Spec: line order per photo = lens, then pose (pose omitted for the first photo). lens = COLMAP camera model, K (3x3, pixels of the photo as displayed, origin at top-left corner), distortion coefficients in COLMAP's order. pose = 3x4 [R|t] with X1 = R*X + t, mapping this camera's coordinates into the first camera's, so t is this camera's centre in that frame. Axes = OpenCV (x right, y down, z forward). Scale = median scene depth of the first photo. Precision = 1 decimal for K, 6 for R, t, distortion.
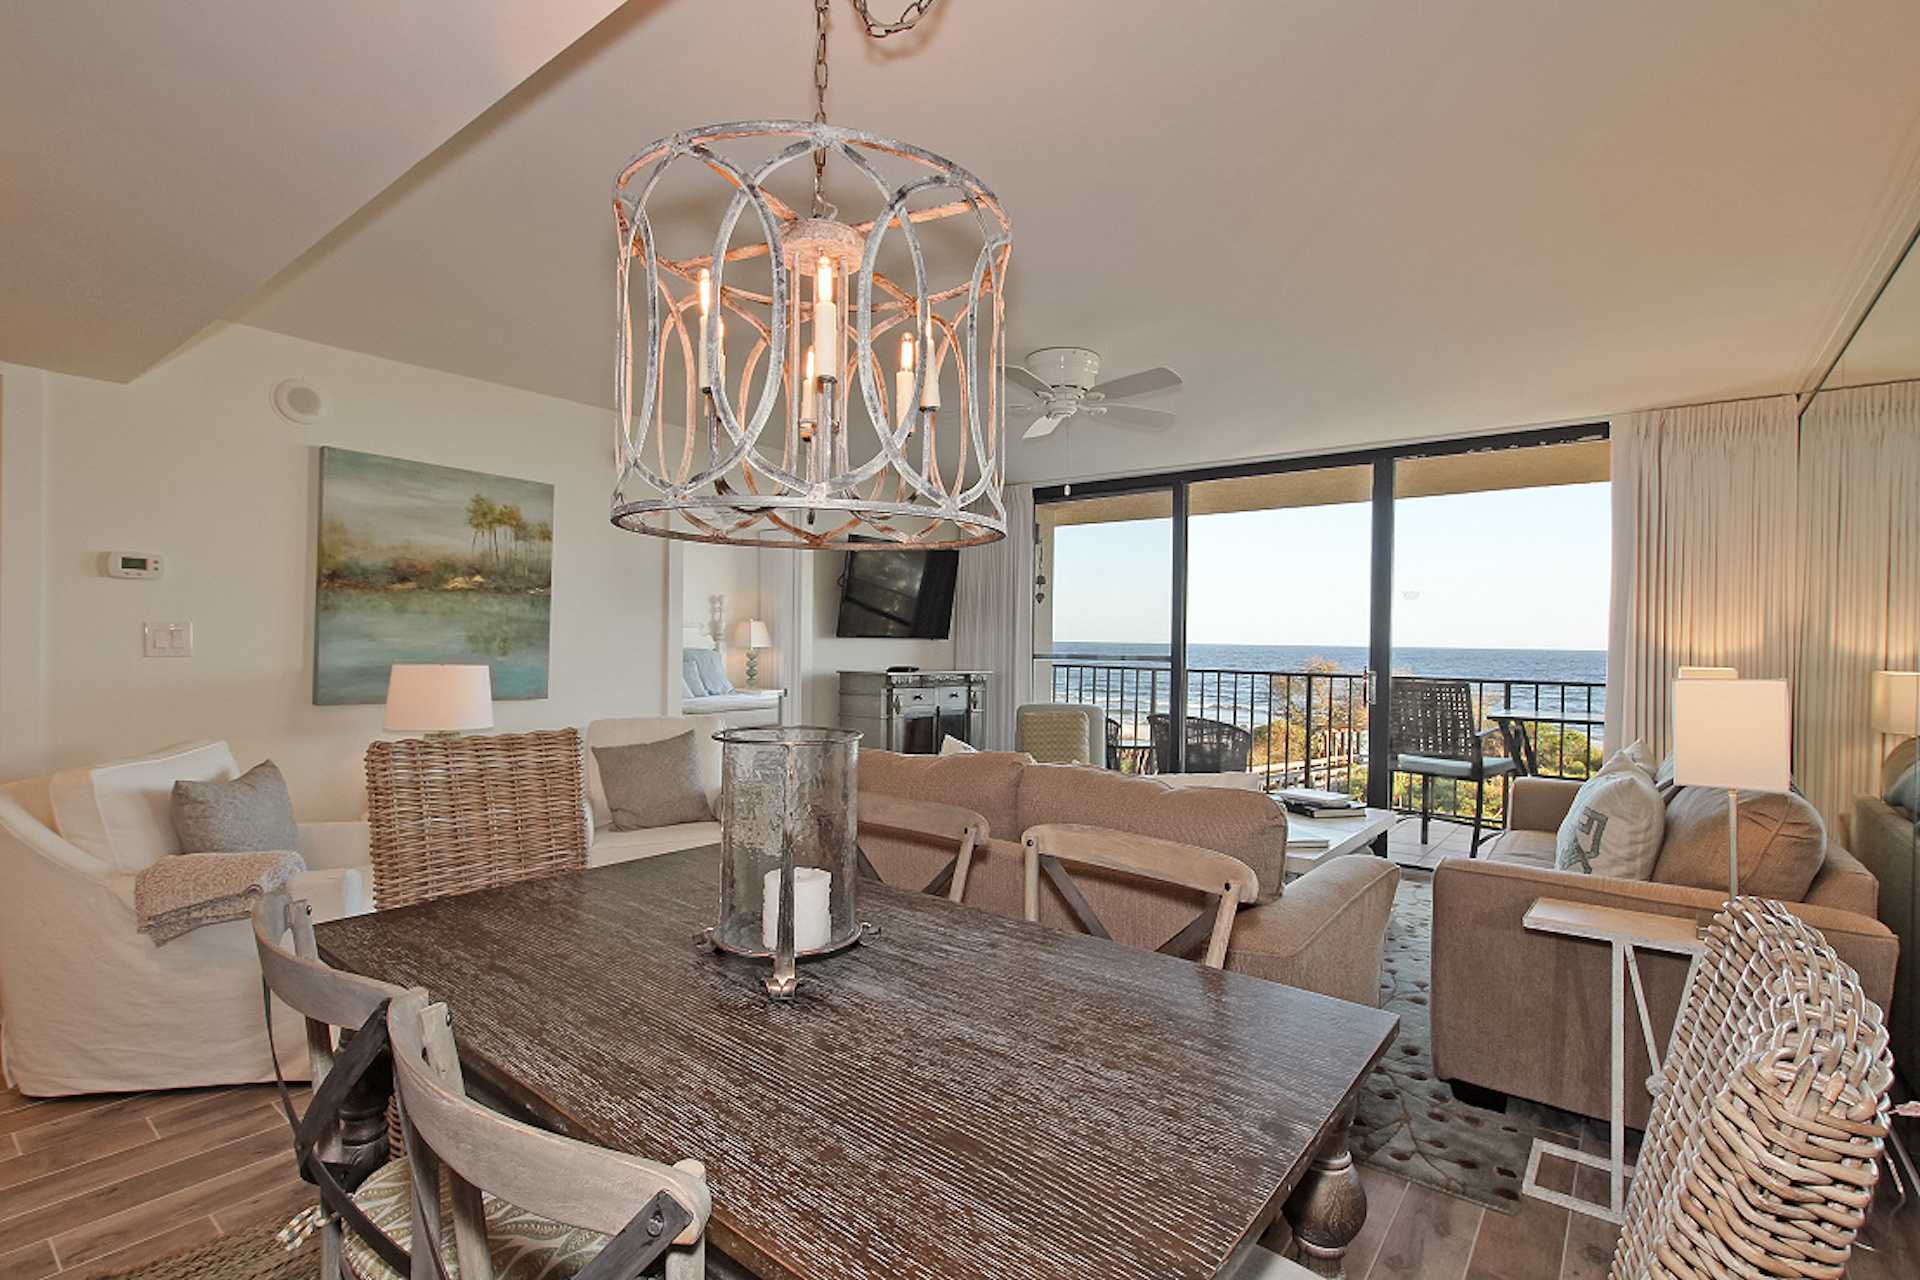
lens RADIAL K [[883.6, 0, 961.3], [0, 883.6, 650.6], [0, 0, 1]] dist [0.001003, 0.000008]
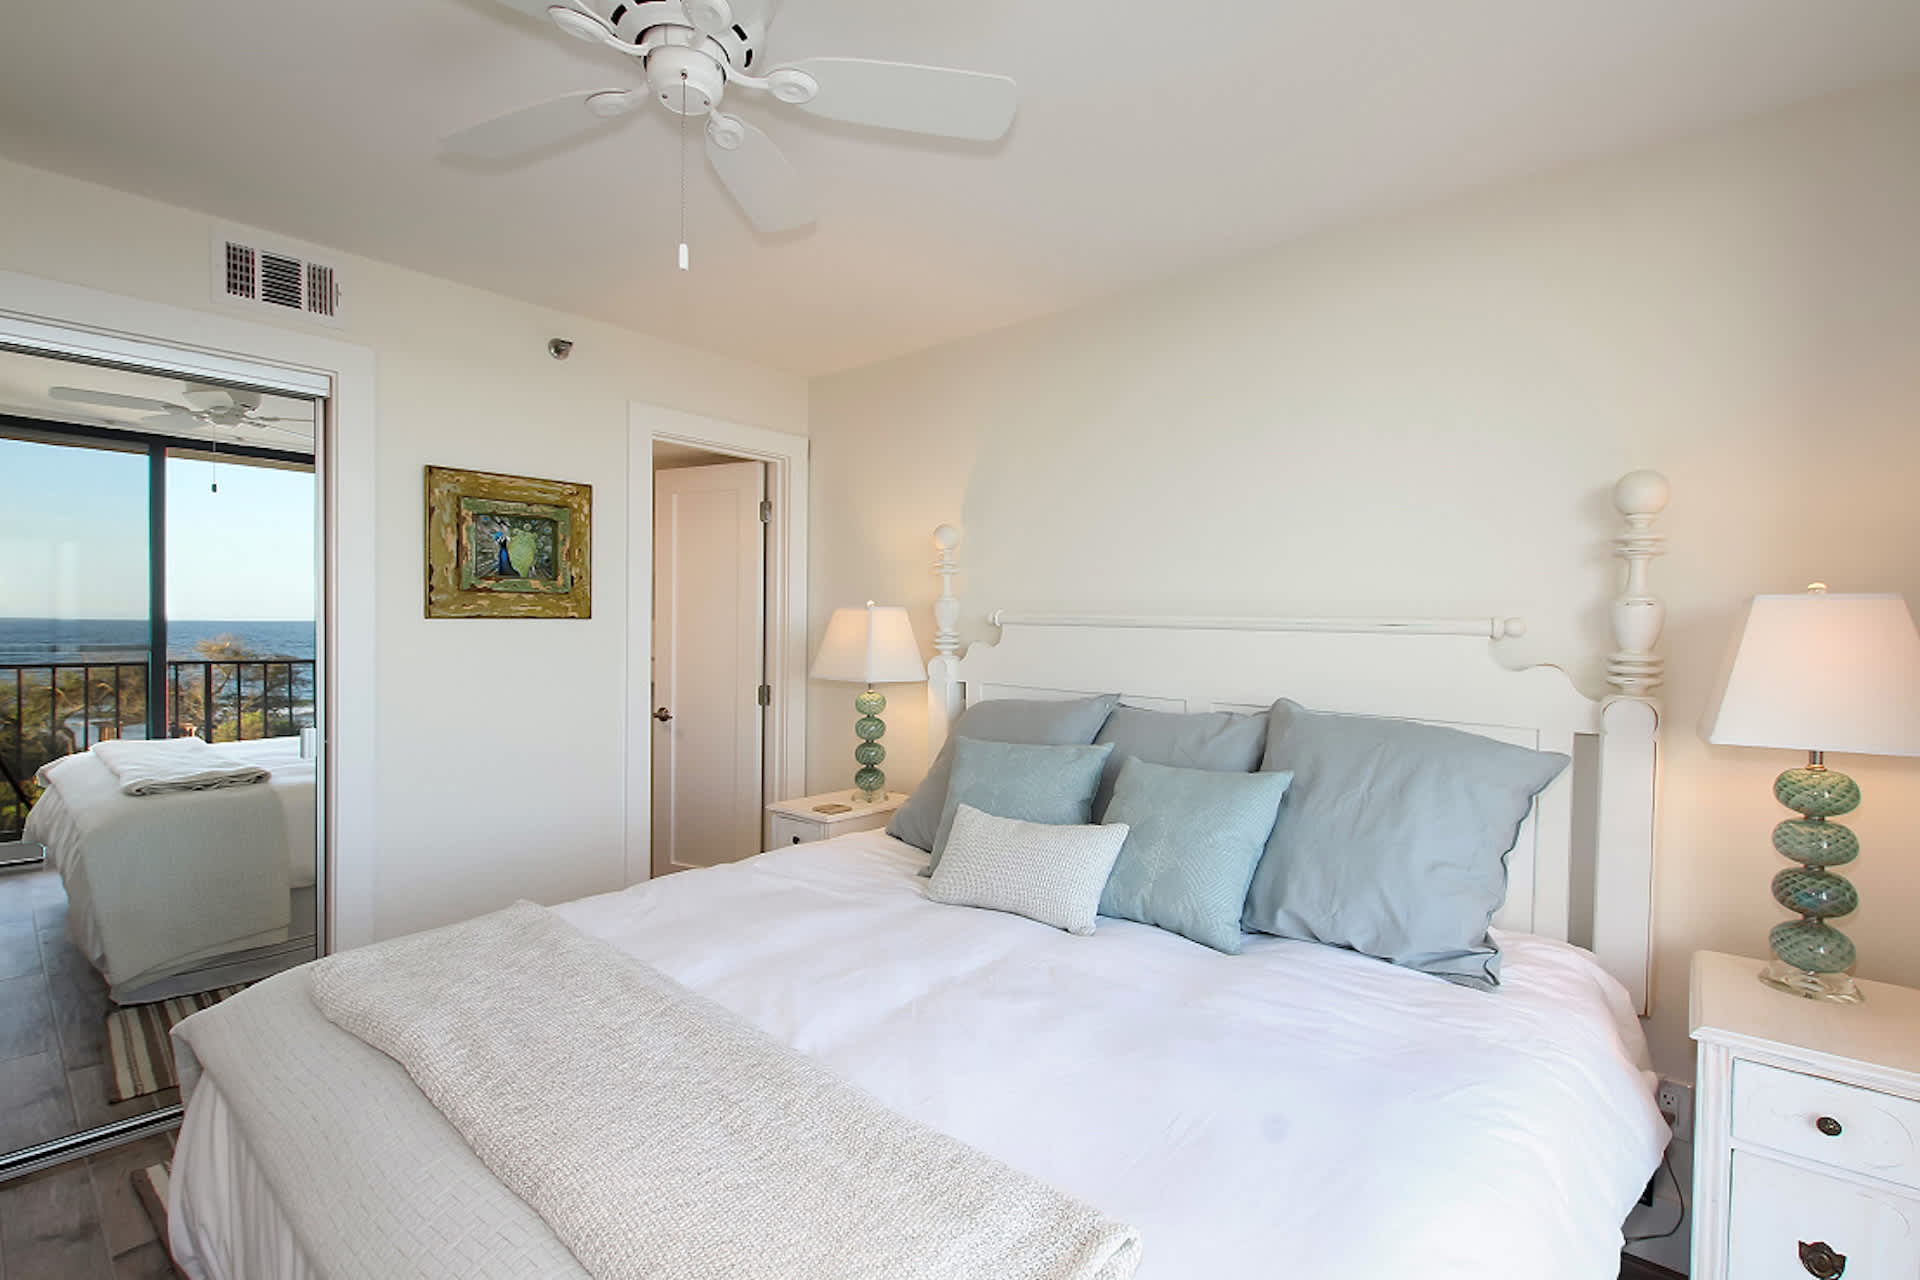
lens RADIAL K [[862.3, 0, 996.3], [0, 862.3, 635.1], [0, 0, 1]] dist [-0.014942, -0.000271]
pose [[-0.049225, -0.010690, -0.998731, -0.145419], [-0.029384, 0.999525, -0.009250, -0.043659], [0.998355, 0.028892, -0.049515, 1.928329]]
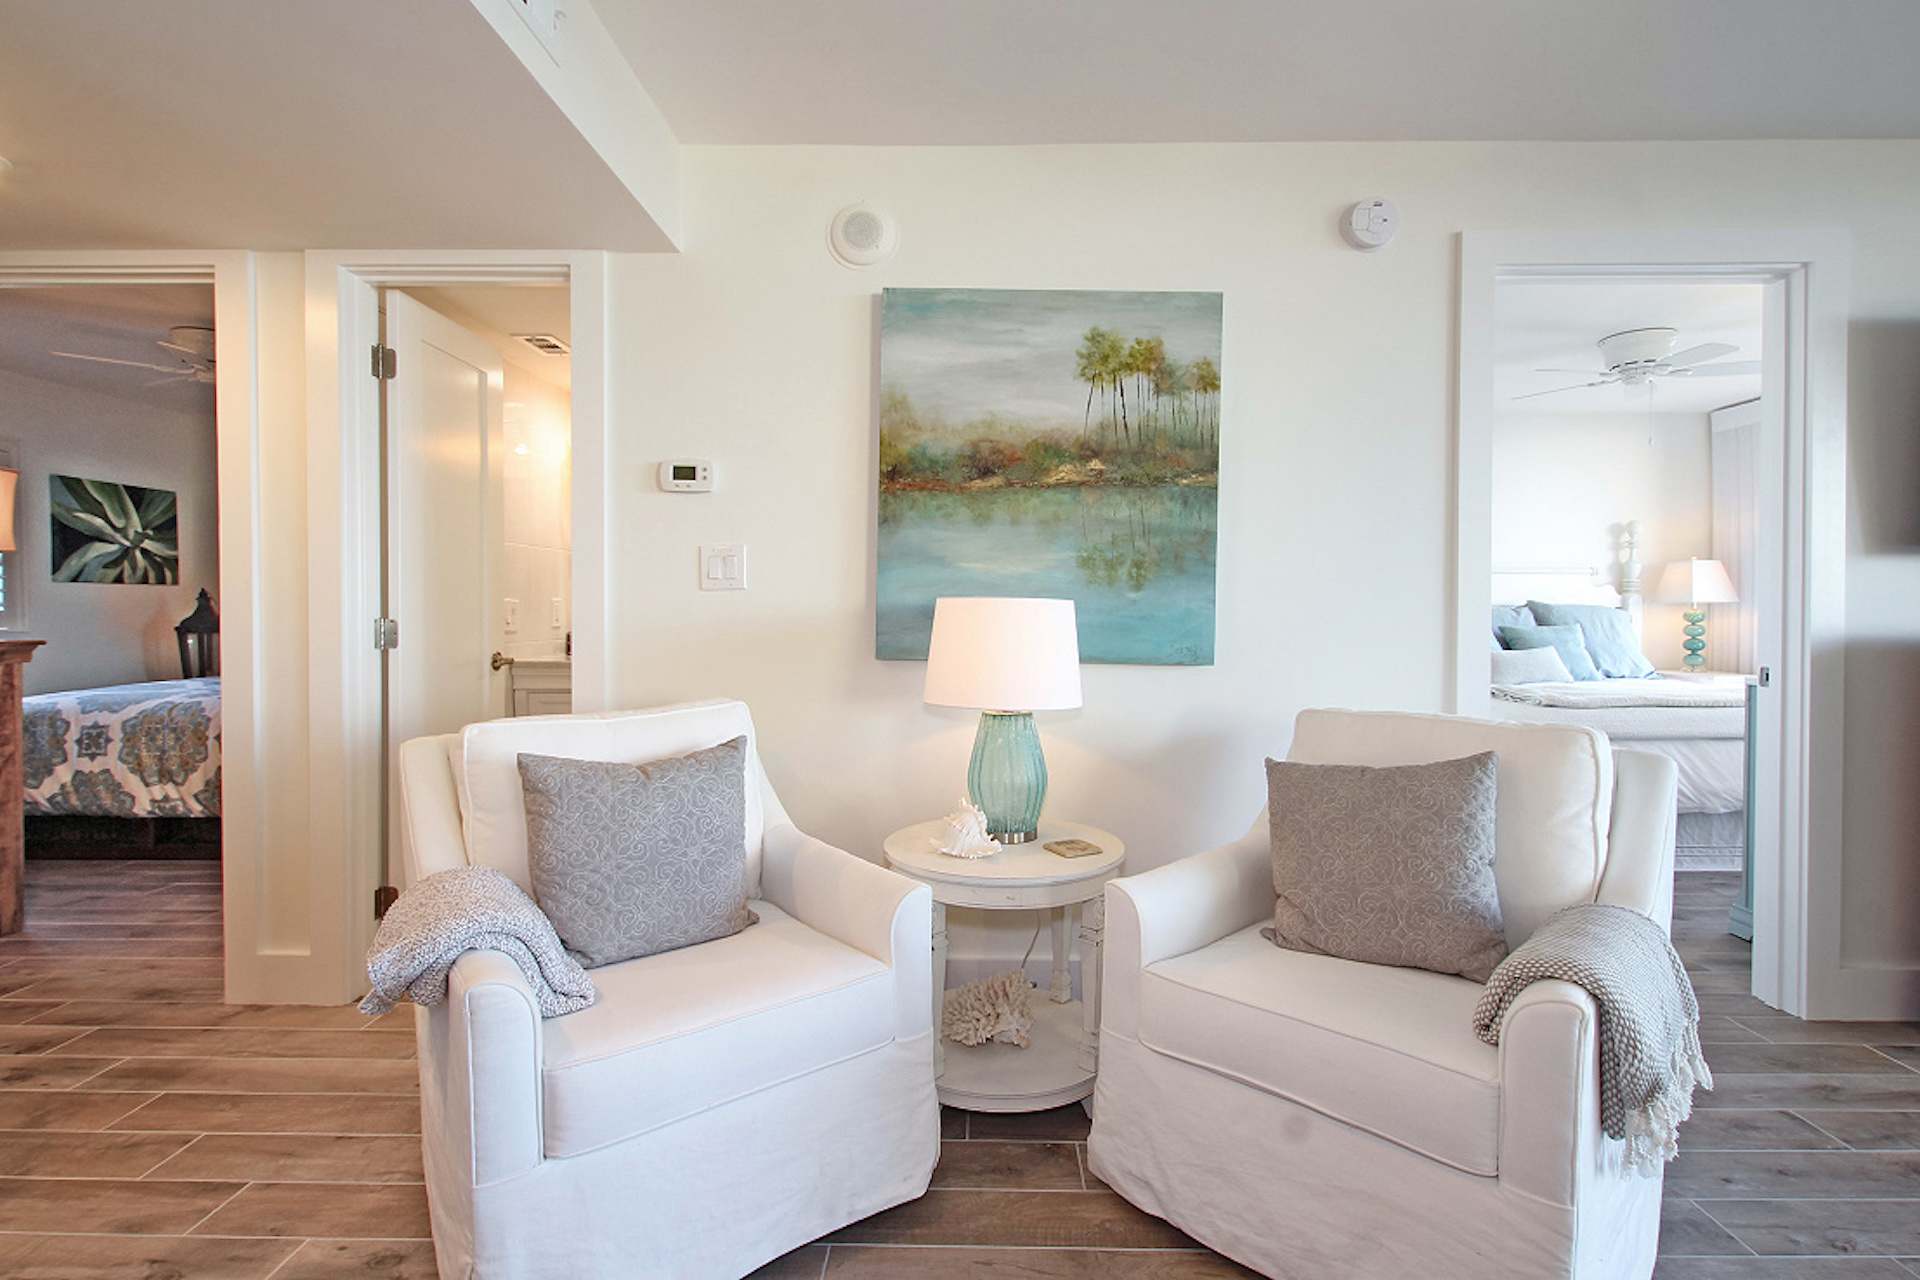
lens RADIAL K [[894.8, 0, 961.2], [0, 894.8, 620.3], [0, 0, 1]] dist [0.001444, -0.000440]
pose [[0.594817, -0.003472, -0.803853, -0.099423], [-0.002895, 0.999975, -0.006461, 0.030033], [0.803856, 0.006170, 0.594793, 0.537533]]
